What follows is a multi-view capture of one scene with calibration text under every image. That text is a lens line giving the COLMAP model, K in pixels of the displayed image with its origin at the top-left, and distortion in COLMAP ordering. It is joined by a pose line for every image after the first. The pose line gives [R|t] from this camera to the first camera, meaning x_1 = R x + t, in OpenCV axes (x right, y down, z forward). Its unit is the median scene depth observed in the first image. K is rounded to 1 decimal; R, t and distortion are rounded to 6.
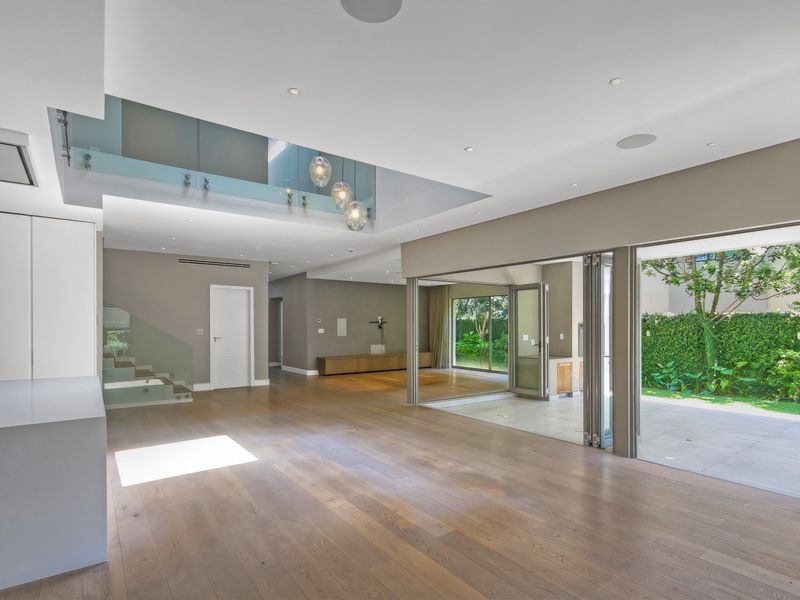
lens RADIAL K [[426.2, 0, 404.6], [0, 426.2, 304.8], [0, 0, 1]] dist [-0.000219, 0.000560]
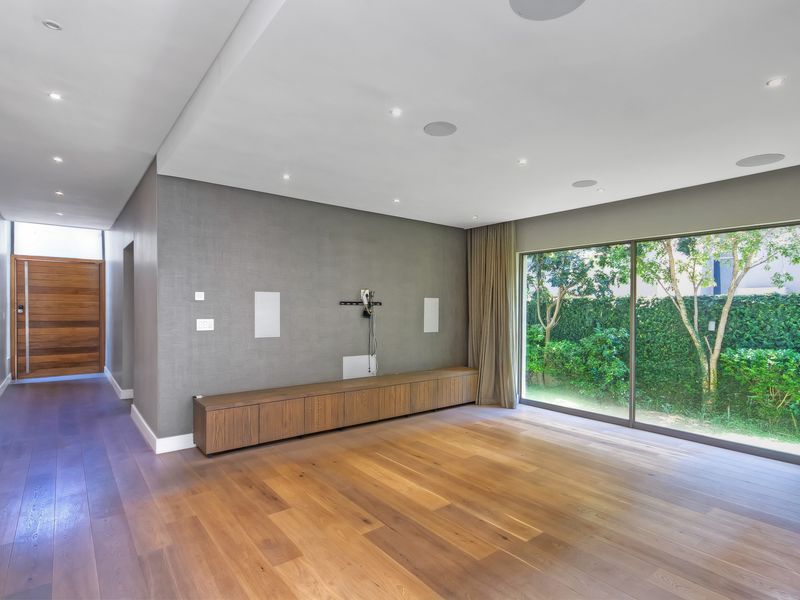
lens RADIAL K [[426.2, 0, 404.6], [0, 426.2, 304.8], [0, 0, 1]] dist [-0.000219, 0.000560]
pose [[0.999232, 0.009529, 0.038013, -0.035404], [-0.011047, 0.999141, 0.039932, 0.025727], [-0.037600, -0.040321, 0.998479, 0.584704]]
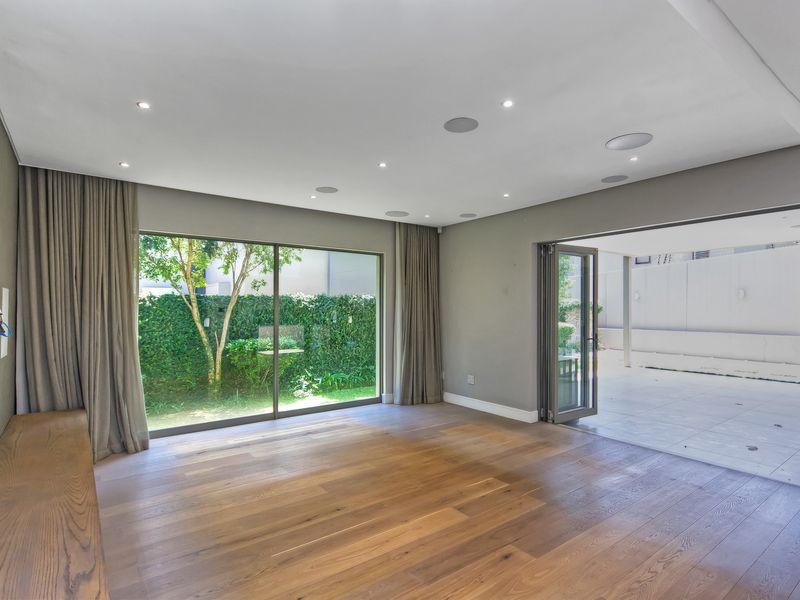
lens RADIAL K [[426.2, 0, 404.6], [0, 426.2, 304.8], [0, 0, 1]] dist [-0.000219, 0.000560]
pose [[-0.005553, 0.007607, 0.999956, -0.233600], [-0.043934, 0.999004, -0.007844, 0.038281], [-0.999019, -0.043975, -0.005213, 0.849650]]
